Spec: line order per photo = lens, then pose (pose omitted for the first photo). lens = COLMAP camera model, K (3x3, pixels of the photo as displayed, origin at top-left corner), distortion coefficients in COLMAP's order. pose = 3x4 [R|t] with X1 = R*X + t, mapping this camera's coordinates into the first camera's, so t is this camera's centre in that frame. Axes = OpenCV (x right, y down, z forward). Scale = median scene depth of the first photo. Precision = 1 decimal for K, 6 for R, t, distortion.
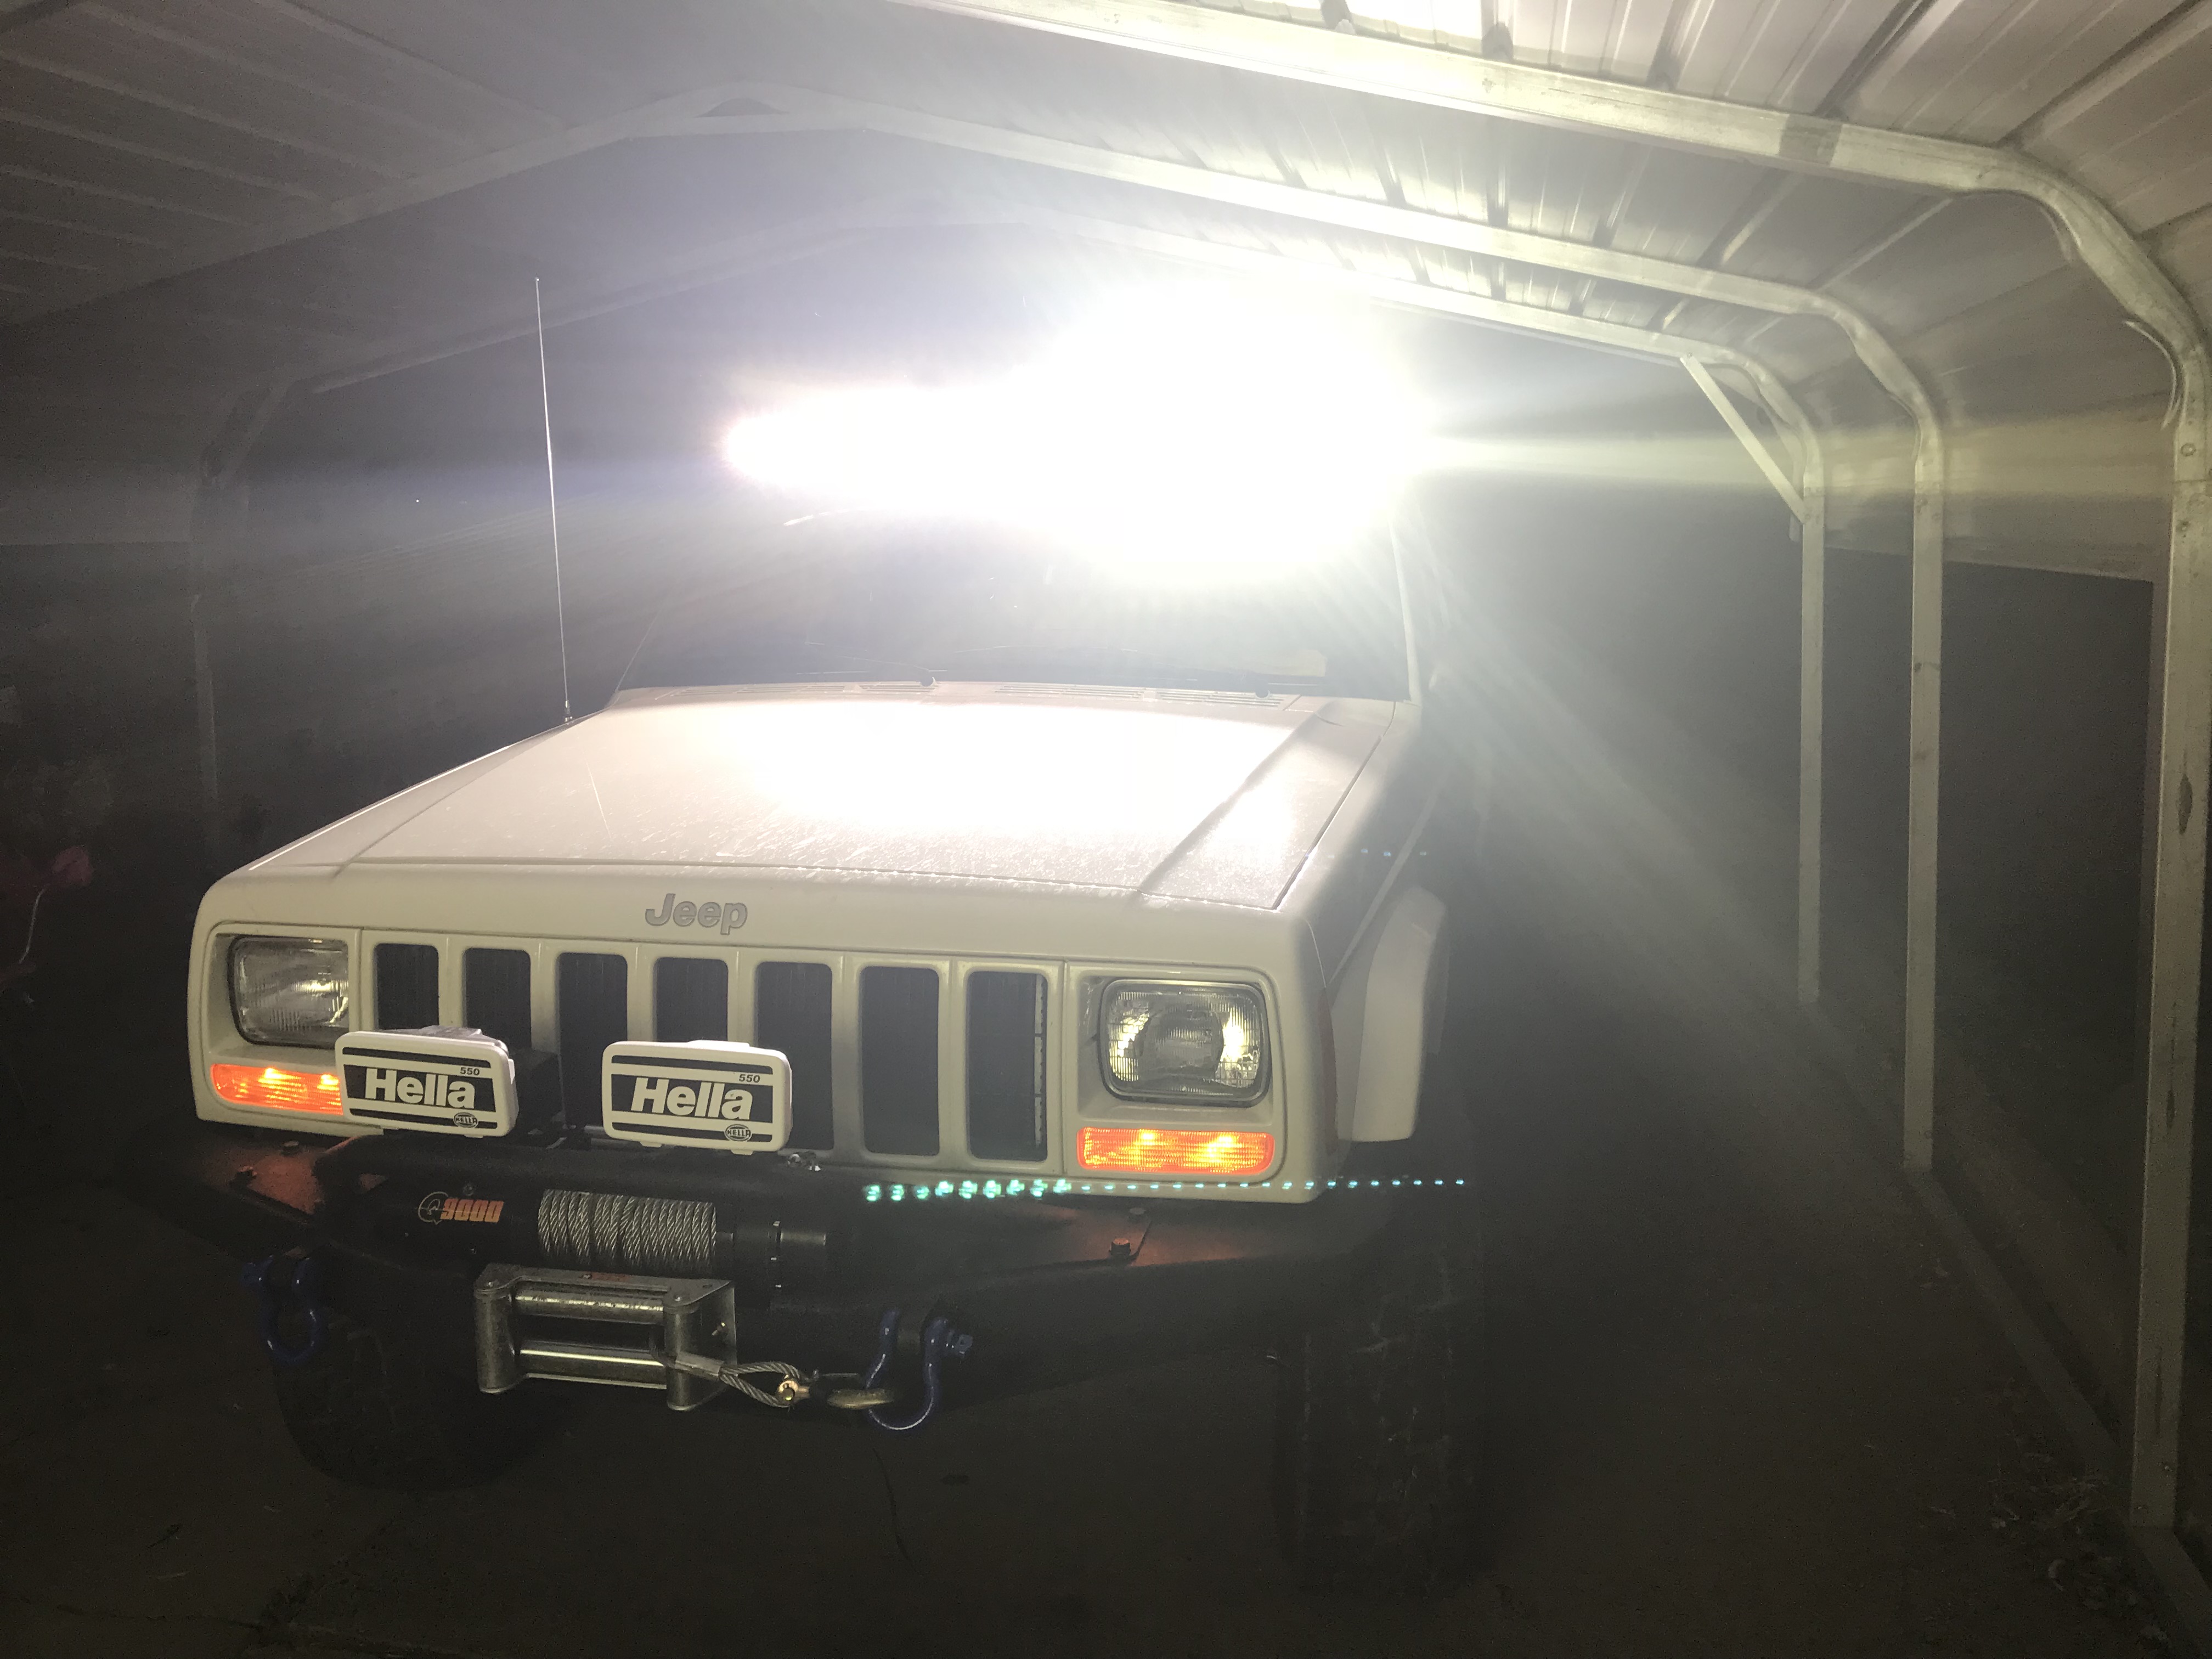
lens RADIAL K [[1808.0, 0, 1094.6], [0, 1808.0, 809.6], [0, 0, 1]] dist [-0.013136, -0.046361]
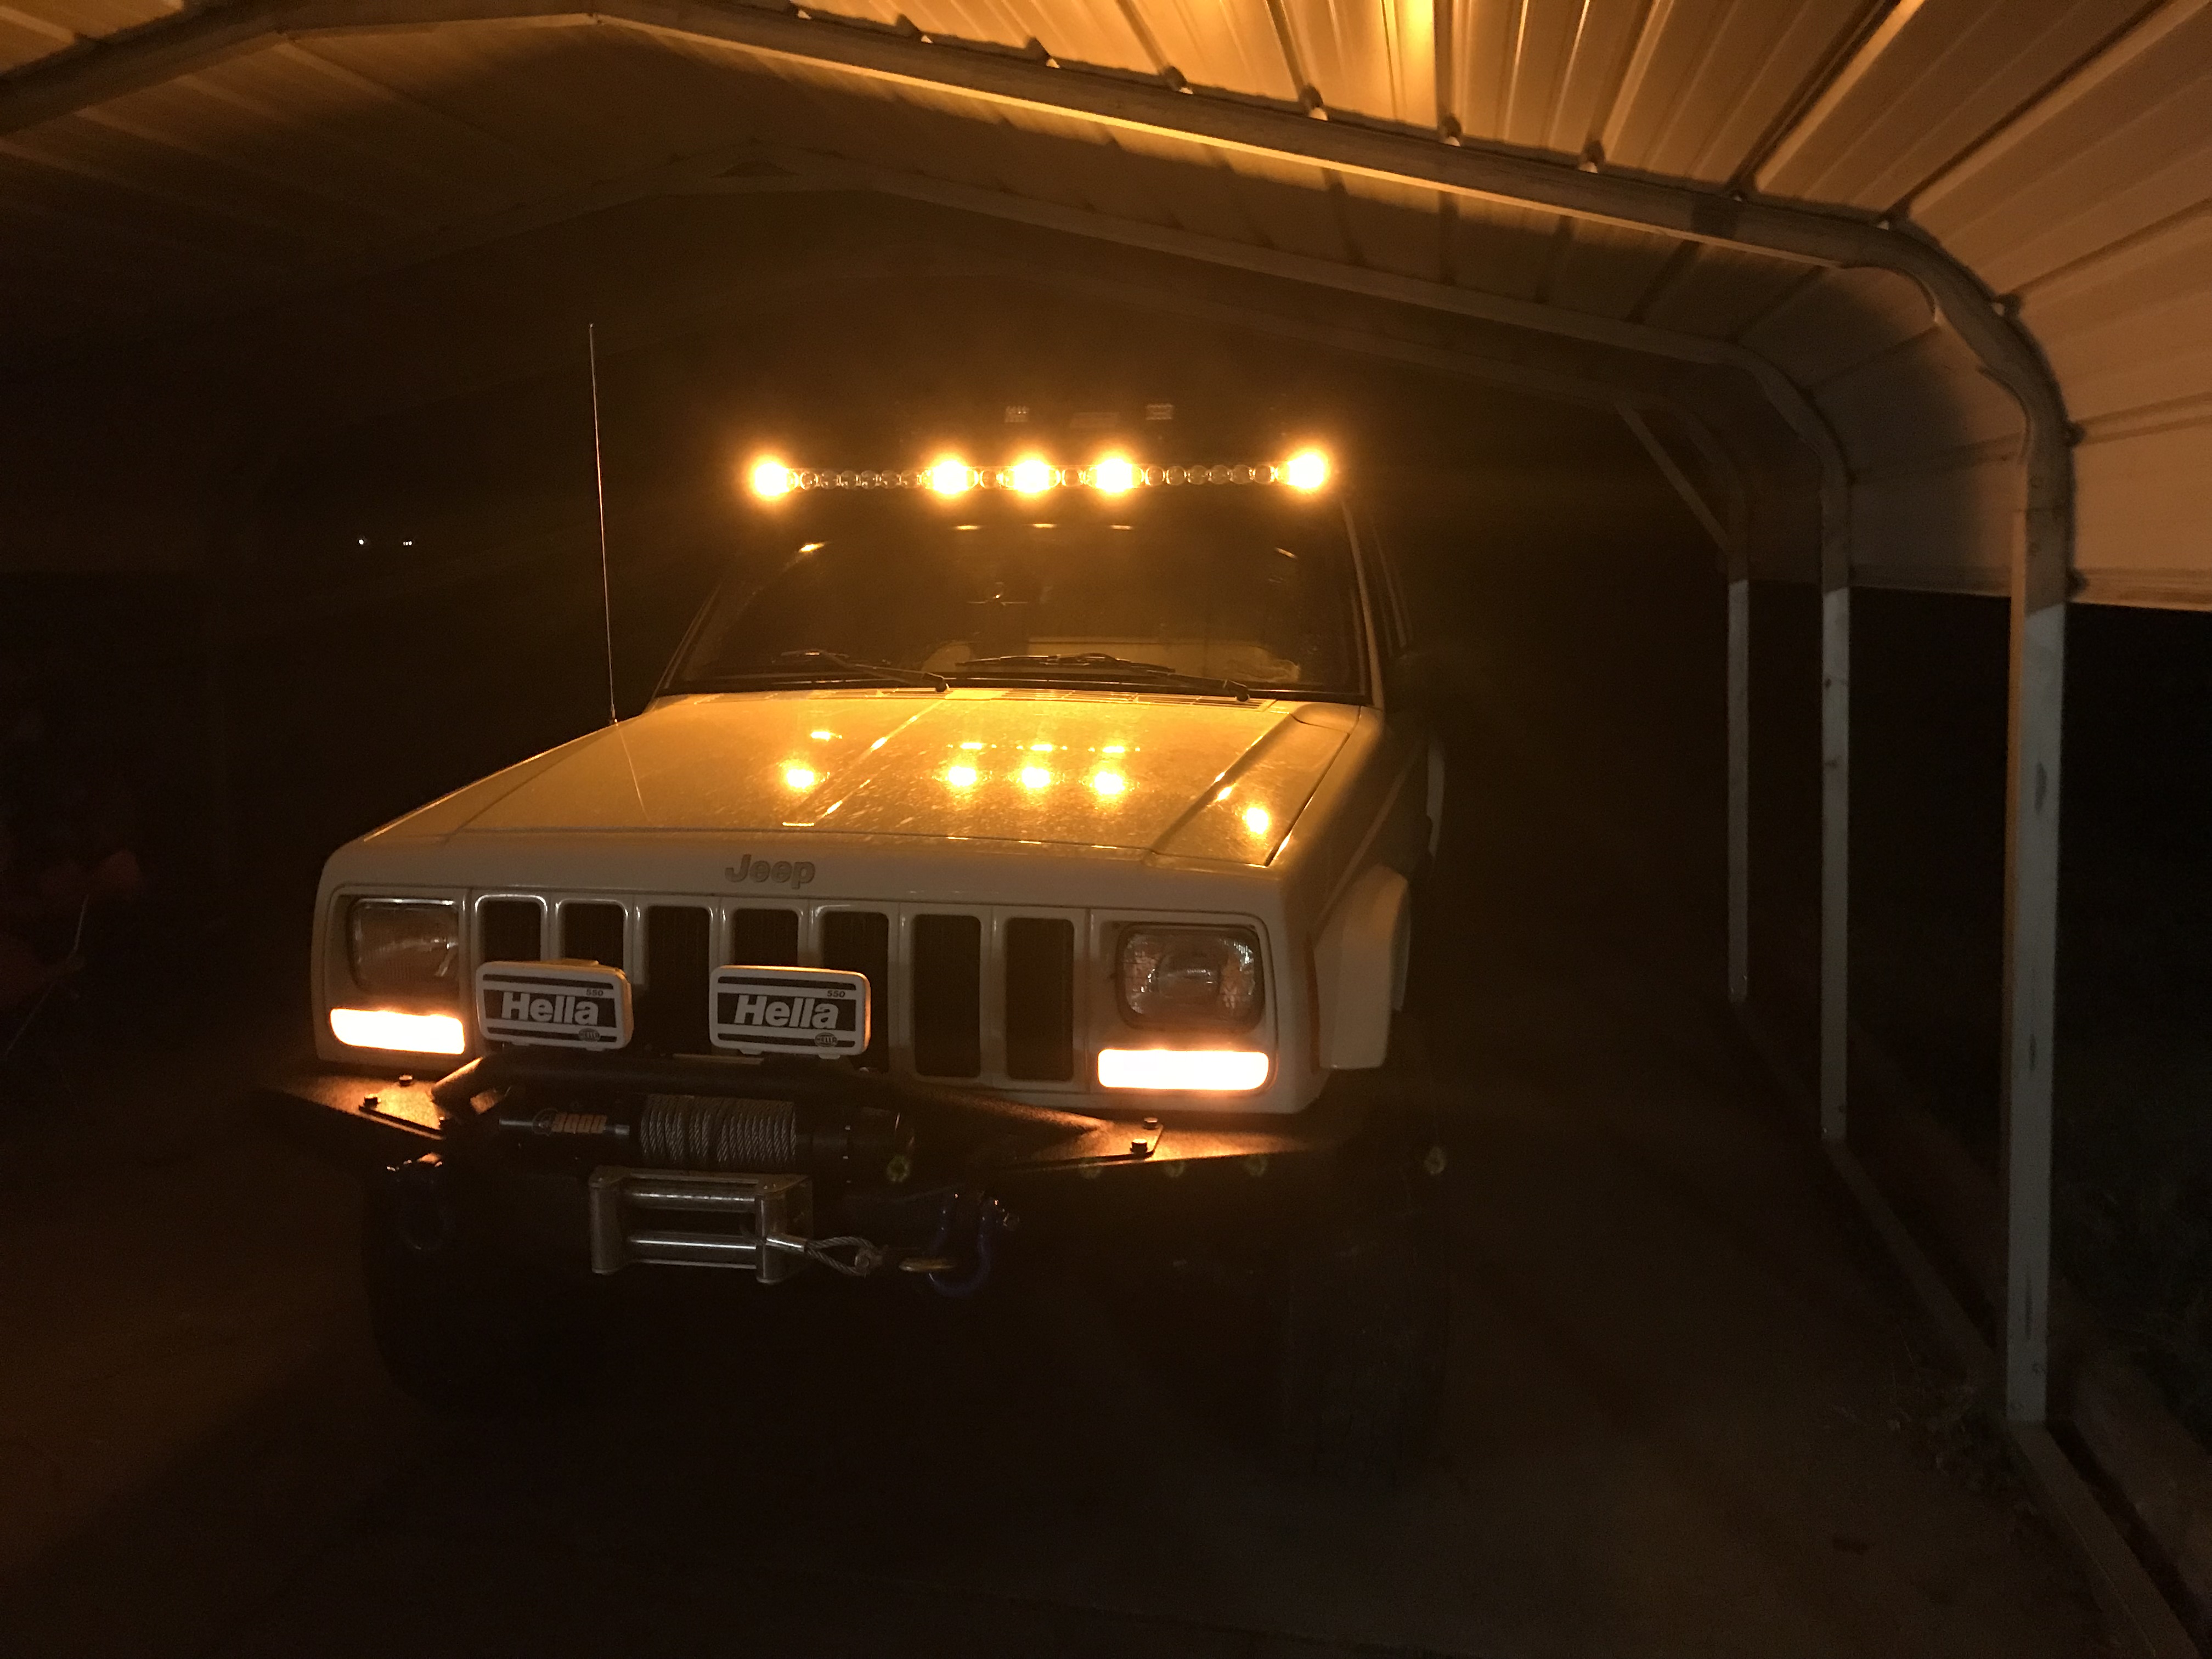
lens RADIAL K [[1808.0, 0, 1117.9], [0, 1808.0, 820.3], [0, 0, 1]] dist [-0.013136, -0.046361]
pose [[0.999249, -0.000647, 0.038746, -0.045696], [0.001332, 0.999843, -0.017660, 0.049712], [-0.038728, 0.017698, 0.999093, -0.186561]]
